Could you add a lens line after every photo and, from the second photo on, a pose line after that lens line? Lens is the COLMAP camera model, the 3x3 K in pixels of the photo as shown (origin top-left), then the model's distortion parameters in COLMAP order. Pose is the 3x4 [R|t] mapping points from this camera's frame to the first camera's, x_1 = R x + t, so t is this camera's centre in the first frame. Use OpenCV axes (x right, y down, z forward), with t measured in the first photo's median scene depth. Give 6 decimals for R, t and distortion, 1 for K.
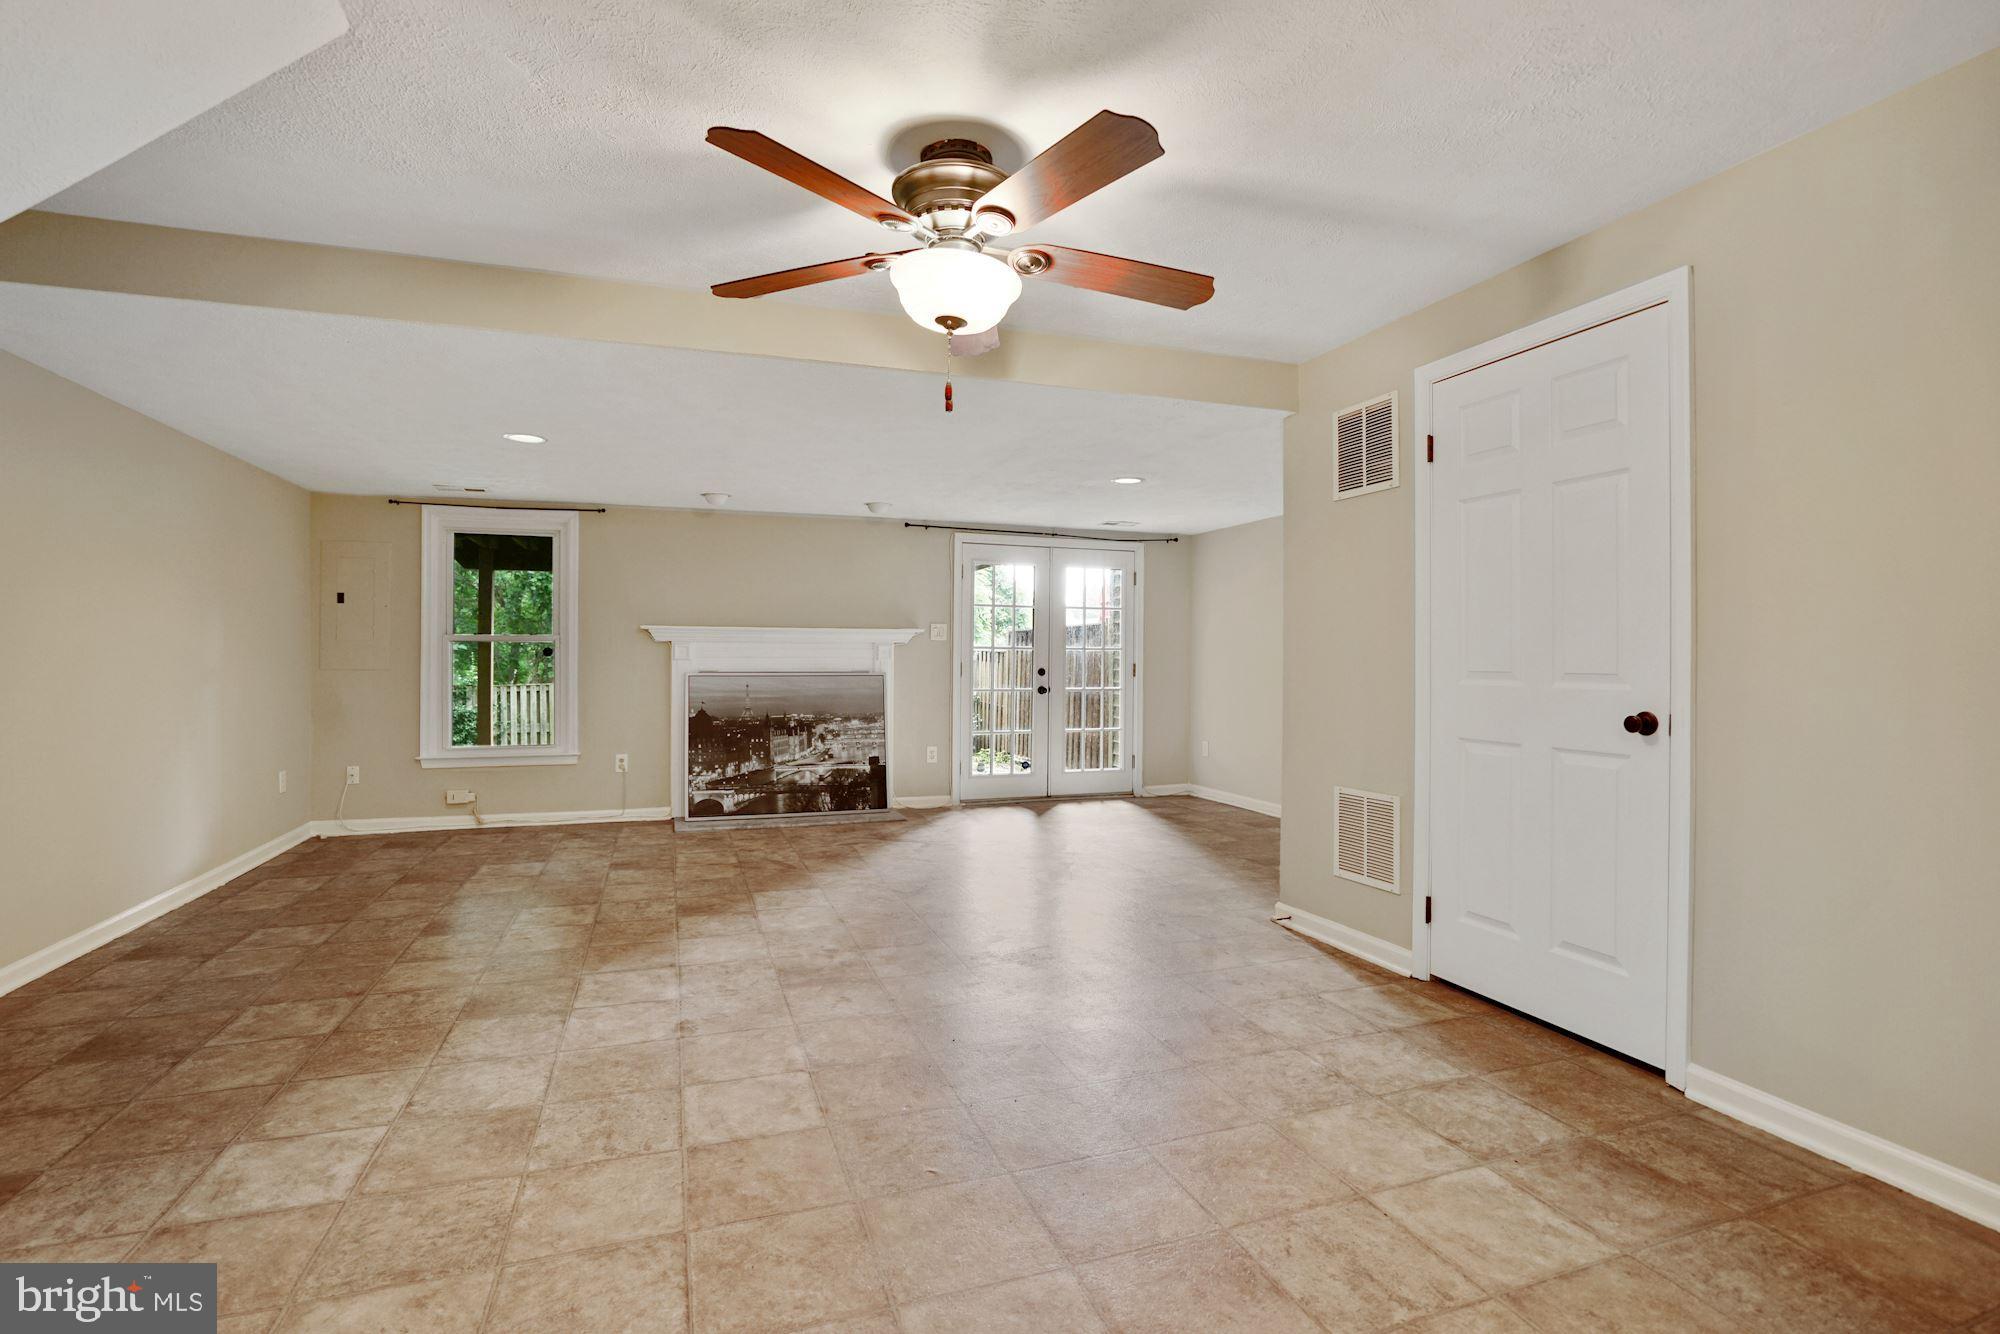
lens RADIAL K [[904.6, 0, 1006.5], [0, 904.6, 654.2], [0, 0, 1]] dist [-0.034529, 0.014384]
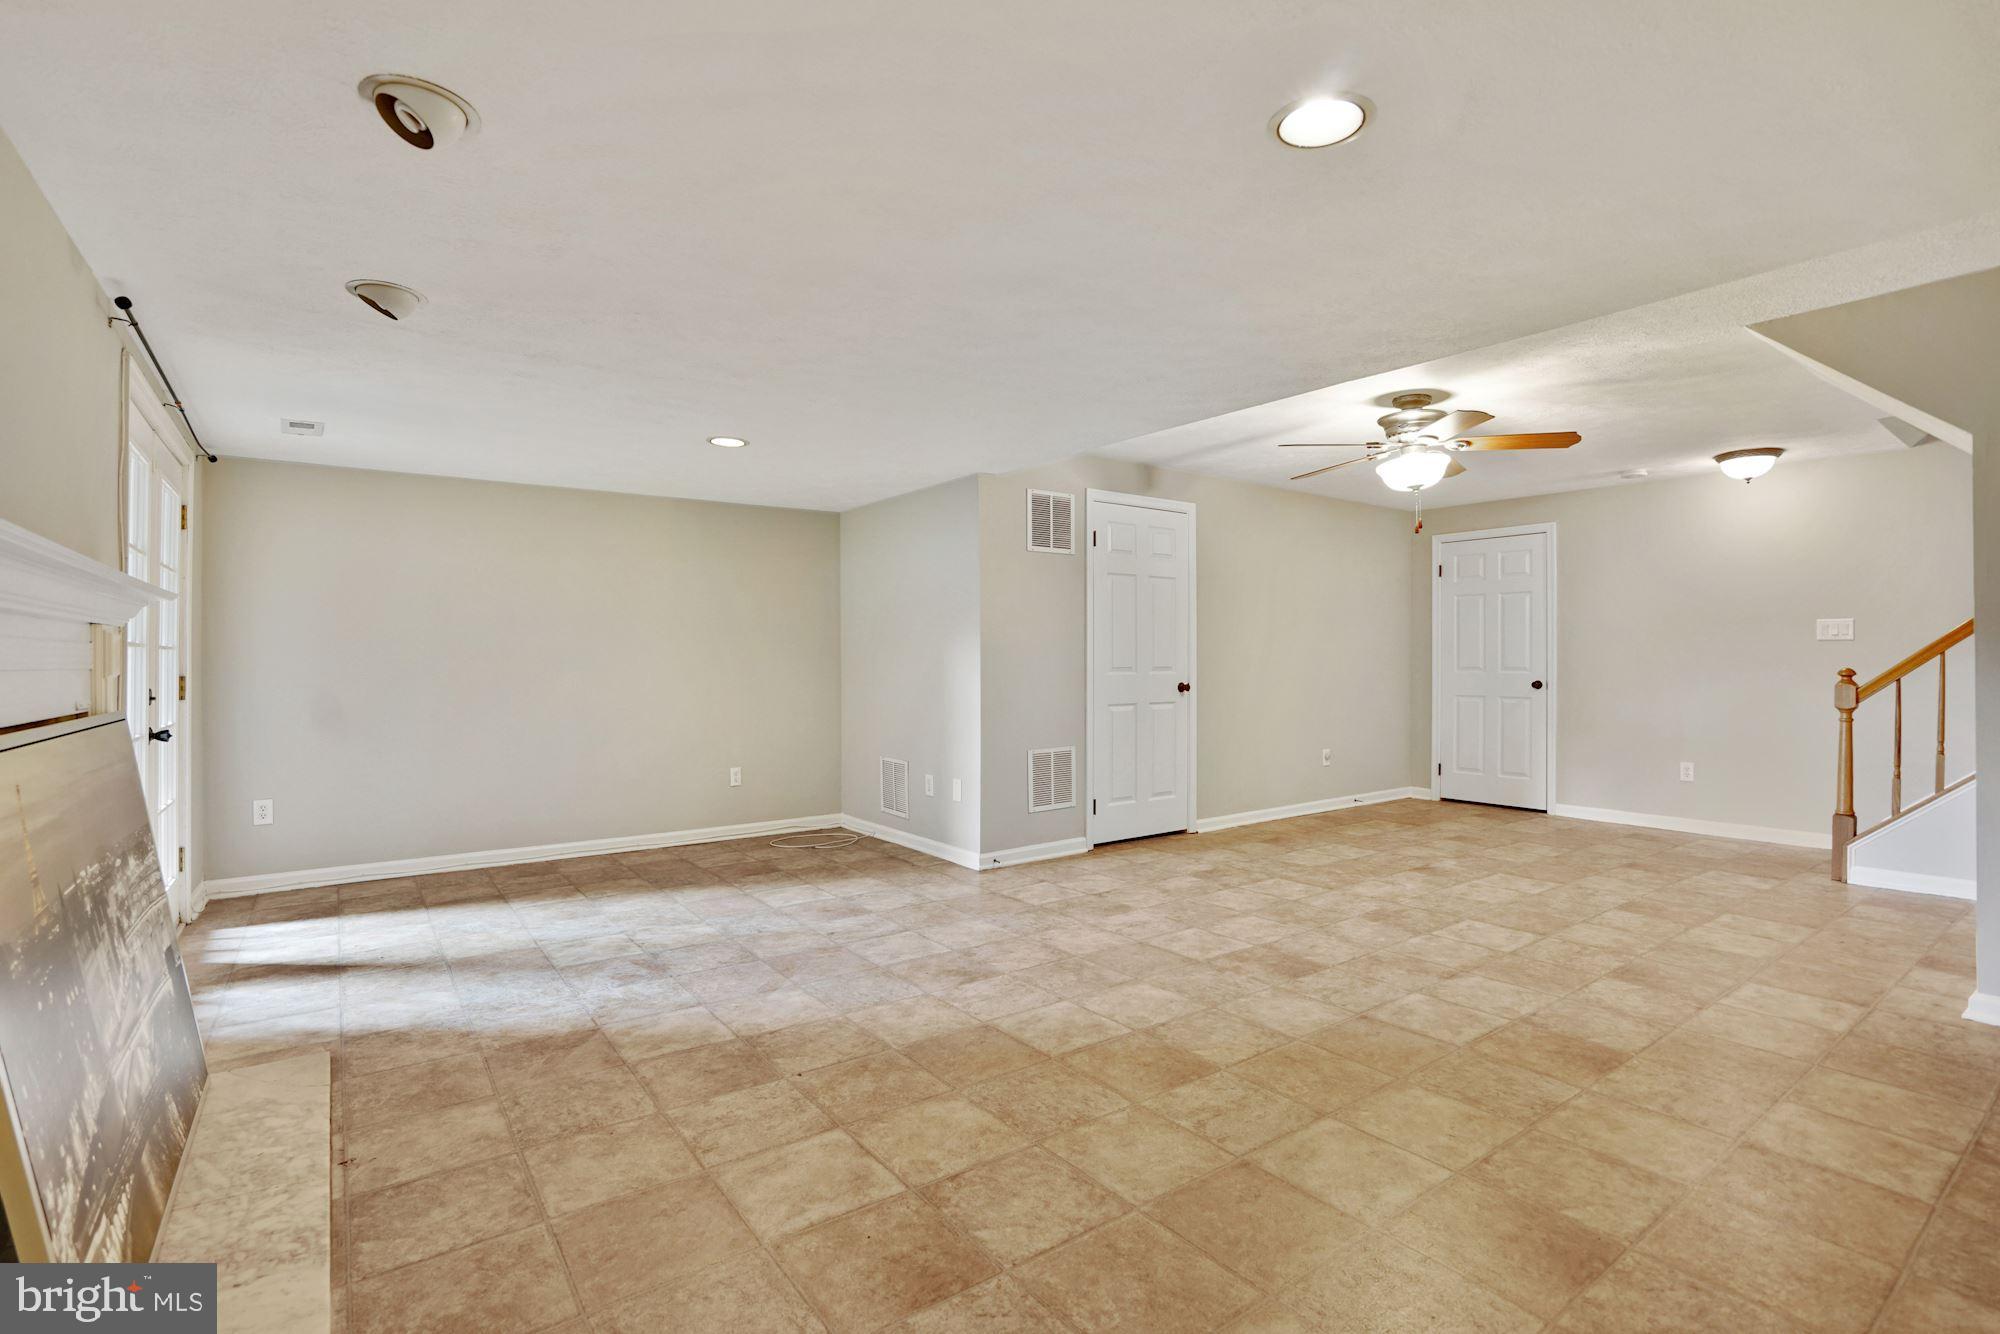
lens RADIAL K [[931.0, 0, 974.9], [0, 931.0, 665.5], [0, 0, 1]] dist [-0.049445, 0.018282]
pose [[-0.253759, -0.003307, 0.967262, -1.176702], [0.001361, 0.999992, 0.003776, 0.006687], [-0.967266, 0.002275, -0.253753, 1.651612]]
